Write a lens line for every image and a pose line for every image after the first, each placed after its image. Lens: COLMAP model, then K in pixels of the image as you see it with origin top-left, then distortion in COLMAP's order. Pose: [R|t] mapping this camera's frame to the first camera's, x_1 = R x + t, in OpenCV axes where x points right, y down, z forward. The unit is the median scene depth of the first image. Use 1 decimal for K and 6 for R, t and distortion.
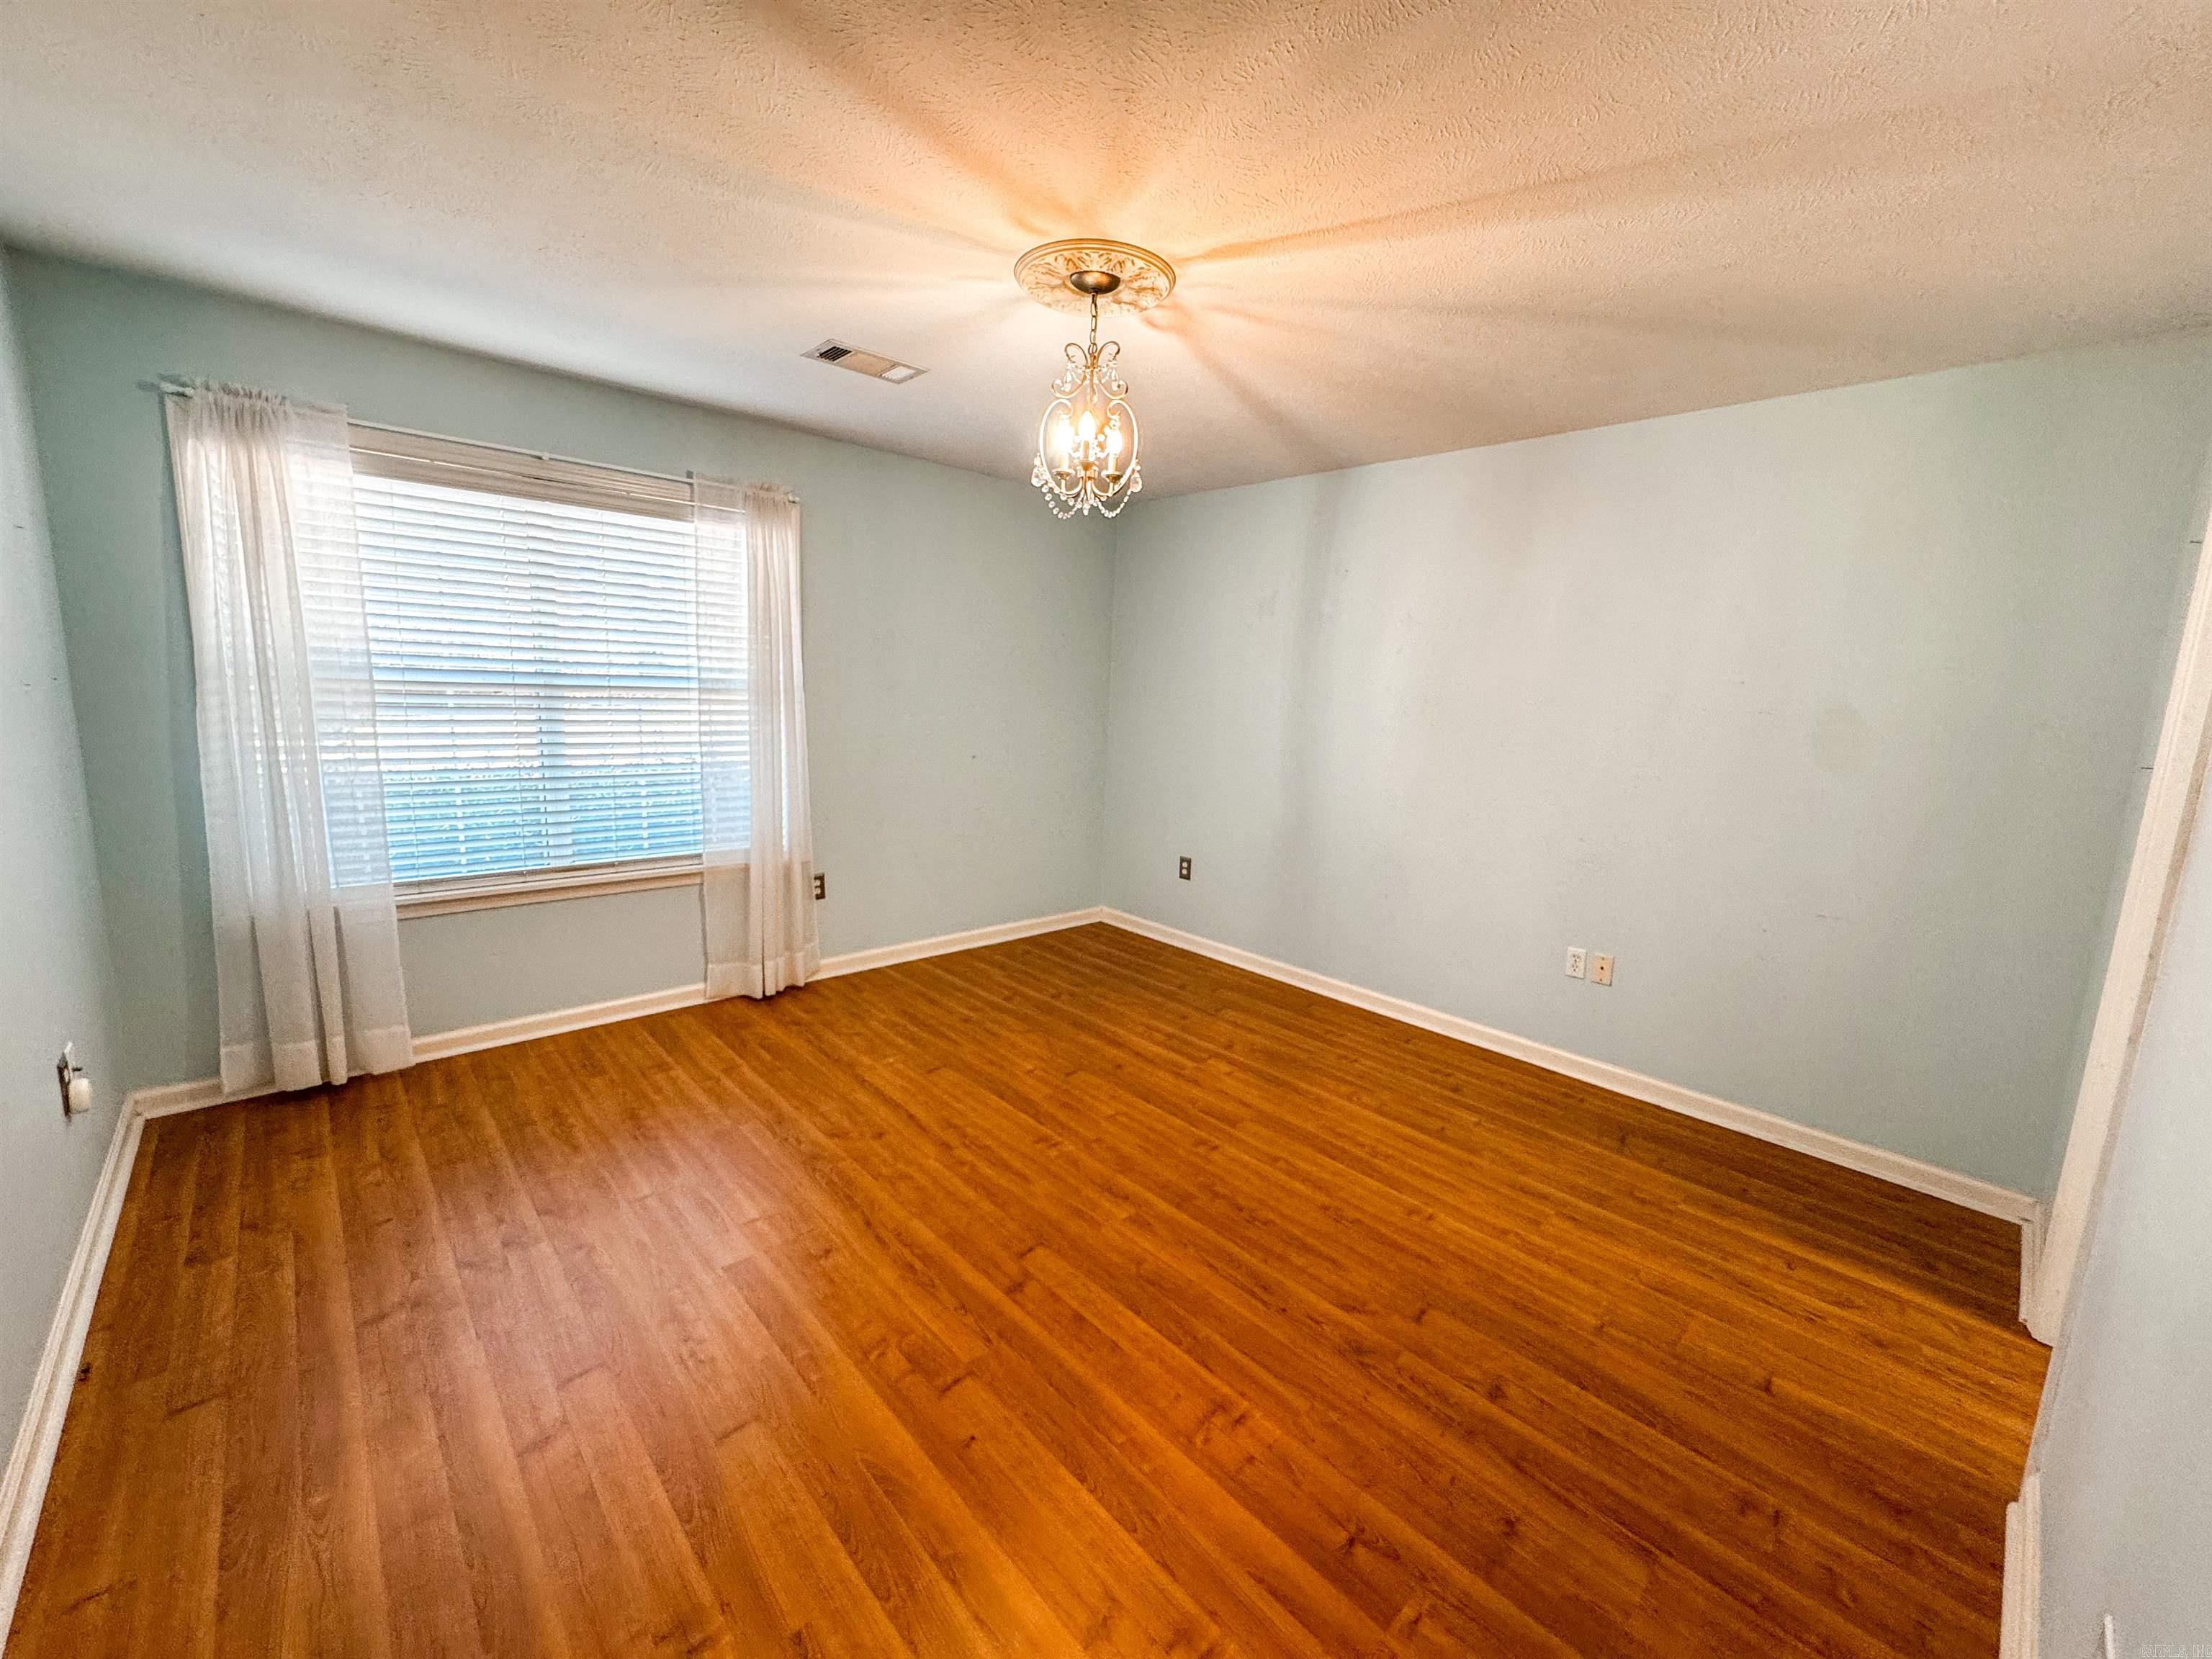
lens RADIAL K [[880.4, 0, 1103.0], [0, 880.4, 823.0], [0, 0, 1]] dist [-0.003368, 0.000489]
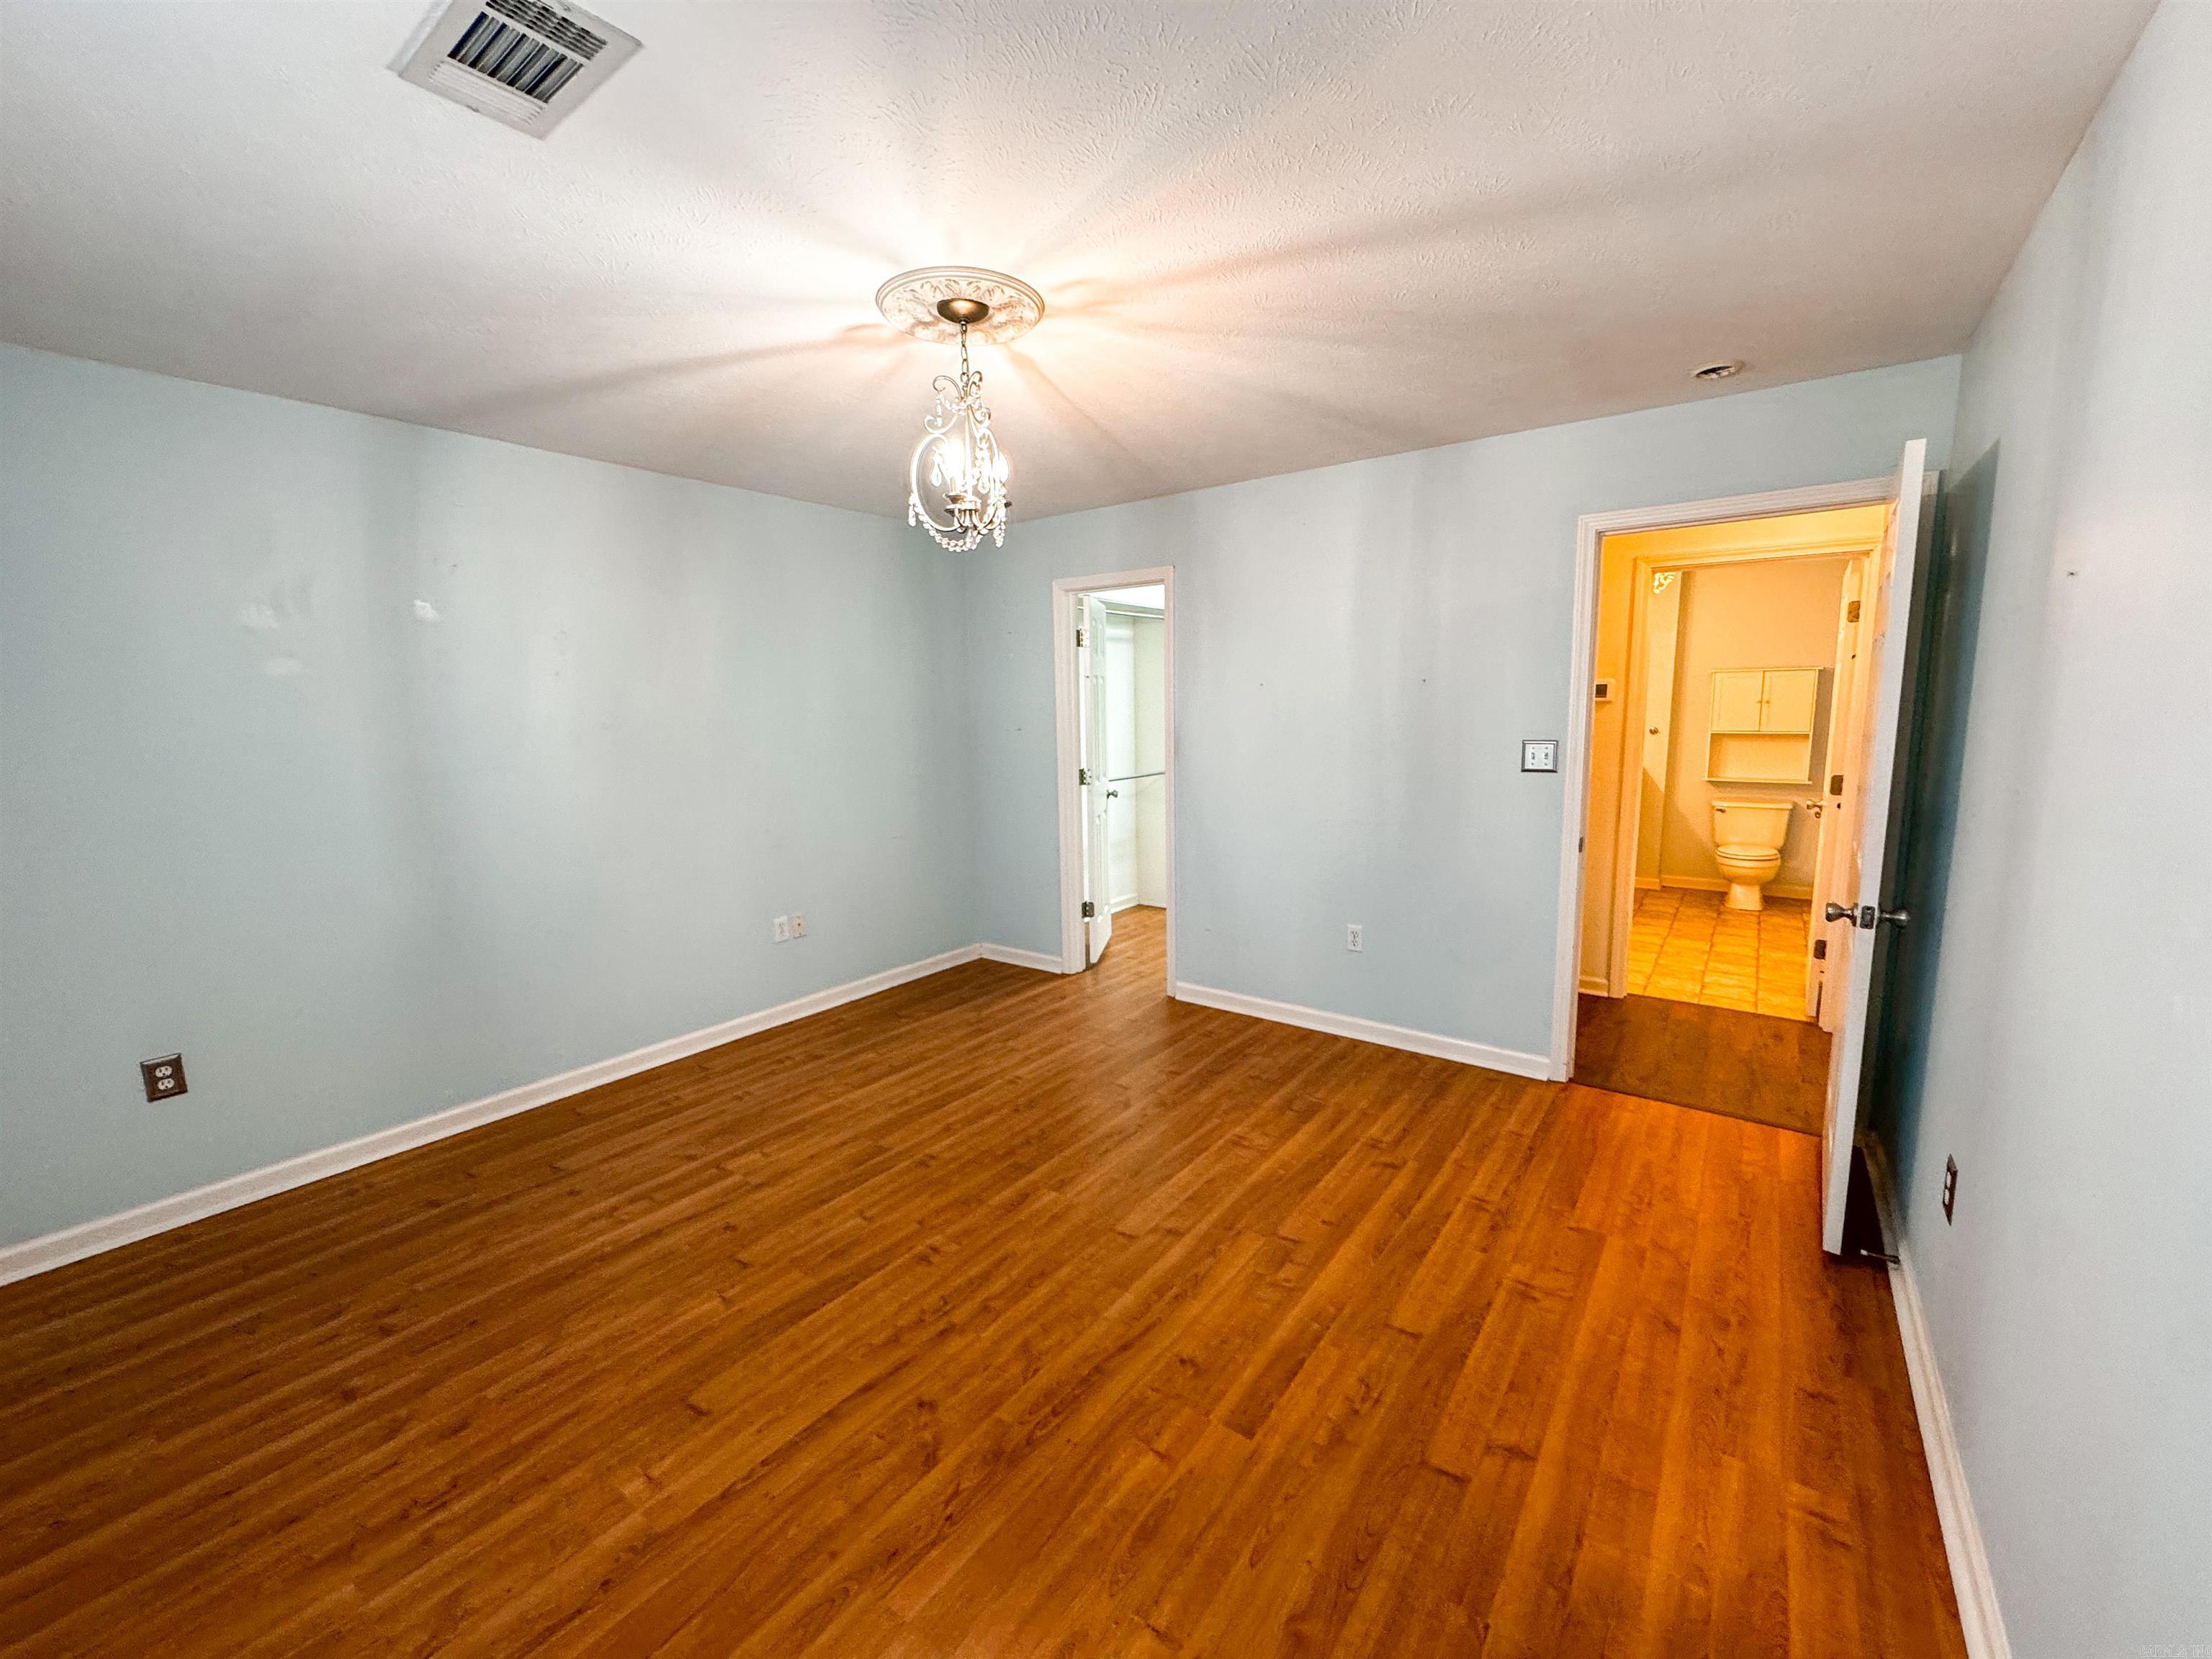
lens RADIAL K [[880.4, 0, 1103.0], [0, 880.4, 823.0], [0, 0, 1]] dist [-0.003368, 0.000489]
pose [[-0.178664, -0.170740, 0.968982, -0.792097], [0.164782, 0.965726, 0.200549, -0.175658], [-0.970013, 0.195502, -0.144406, 0.812385]]
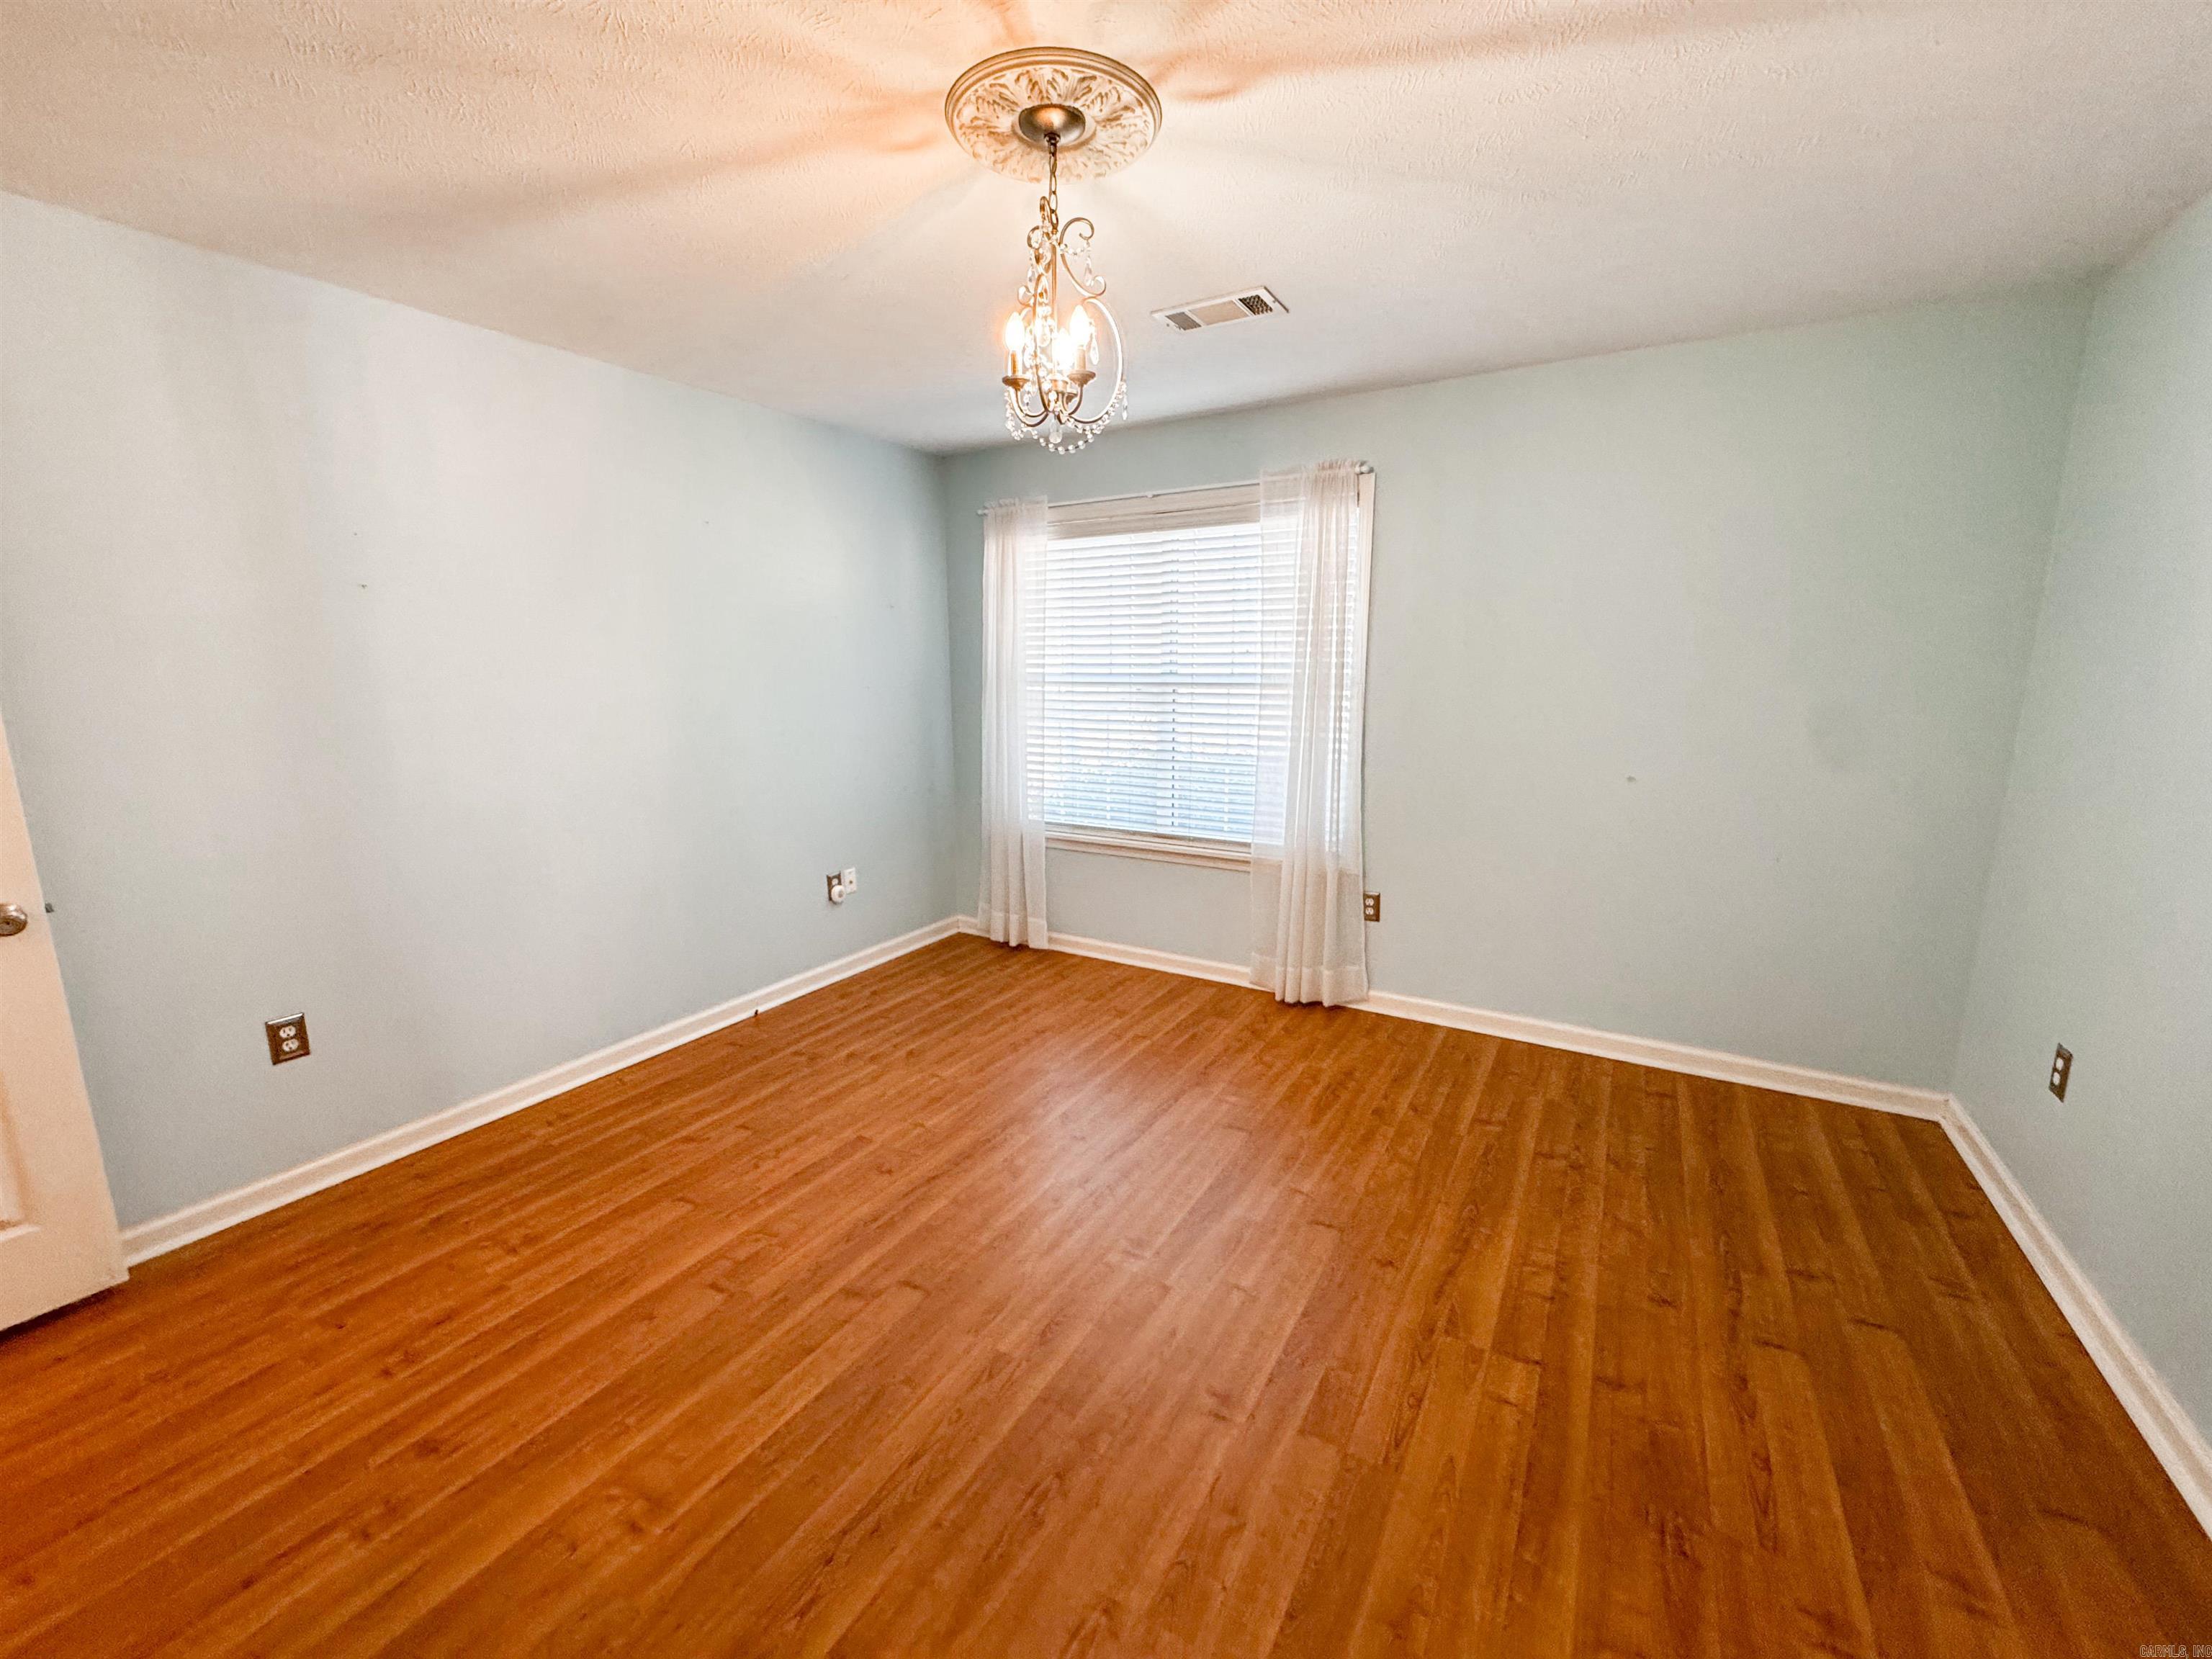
lens RADIAL K [[880.4, 0, 1103.0], [0, 880.4, 823.0], [0, 0, 1]] dist [-0.003368, 0.000489]
pose [[0.279640, 0.130010, -0.951262, 0.585176], [-0.135595, 0.986206, 0.094926, -0.078354], [0.950482, 0.102441, 0.293412, 0.651031]]
